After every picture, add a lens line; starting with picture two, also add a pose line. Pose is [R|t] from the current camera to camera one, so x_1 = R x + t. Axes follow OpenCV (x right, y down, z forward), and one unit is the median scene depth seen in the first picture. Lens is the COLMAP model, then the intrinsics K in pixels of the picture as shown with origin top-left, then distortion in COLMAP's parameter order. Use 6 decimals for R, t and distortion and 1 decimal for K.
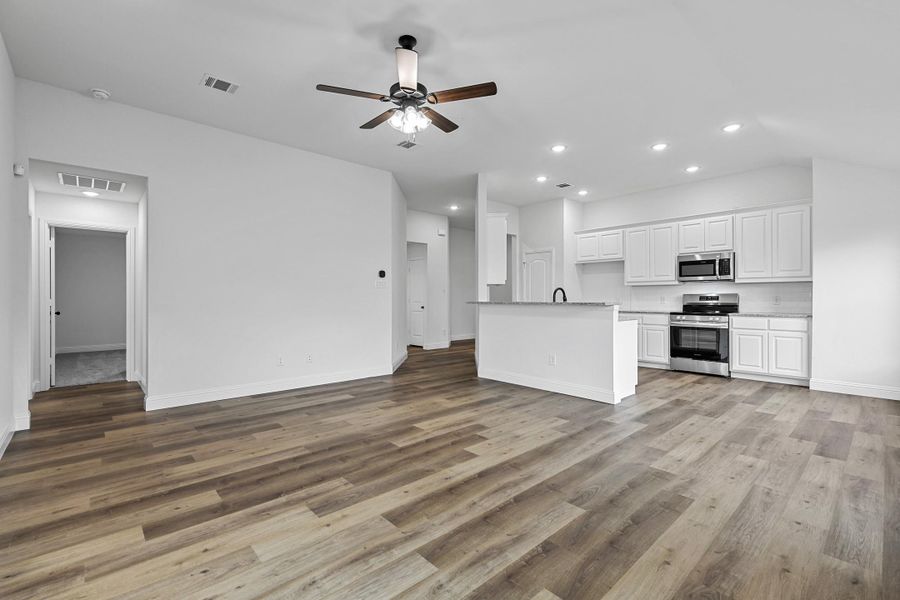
lens RADIAL K [[414.4, 0, 450.0], [0, 414.4, 300.0], [0, 0, 1]] dist [0.000149, -0.000105]
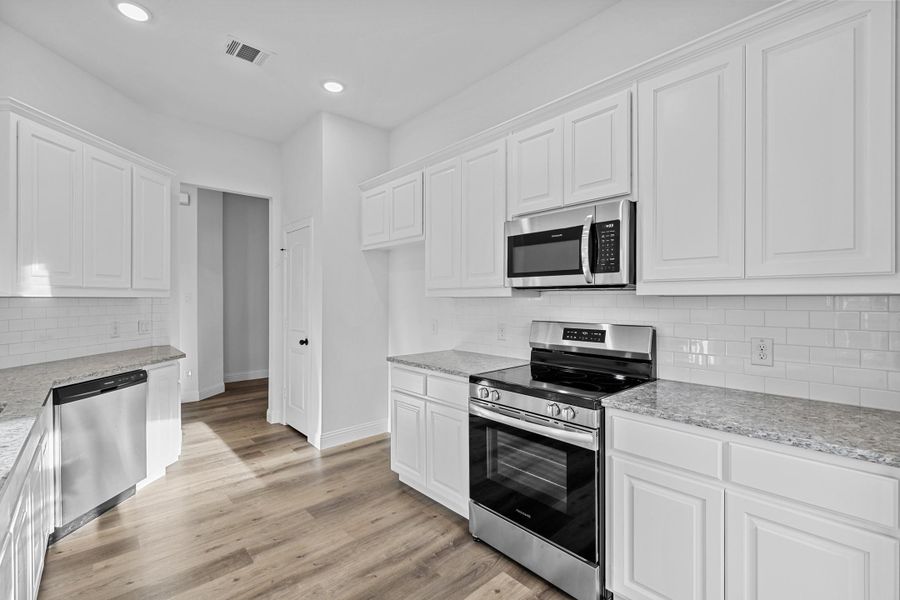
lens RADIAL K [[407.9, 0, 452.0], [0, 407.9, 304.1], [0, 0, 1]] dist [-0.001586, -0.000279]
pose [[0.999966, -0.000568, 0.008170, 0.540327], [0.000477, 0.999938, 0.011169, -0.038312], [-0.008176, -0.011164, 0.999904, 0.679332]]
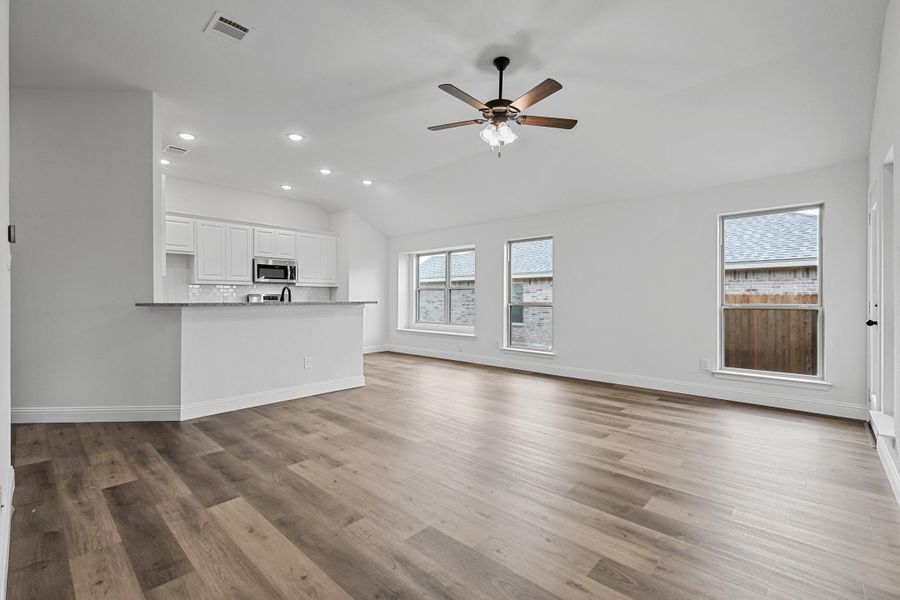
lens RADIAL K [[407.9, 0, 452.0], [0, 407.9, 304.1], [0, 0, 1]] dist [-0.001586, -0.000279]
pose [[-0.122494, -0.013024, 0.992384, -0.622485], [-0.002150, 0.999915, 0.012857, -0.002892], [-0.992467, -0.000559, -0.122511, 0.677360]]
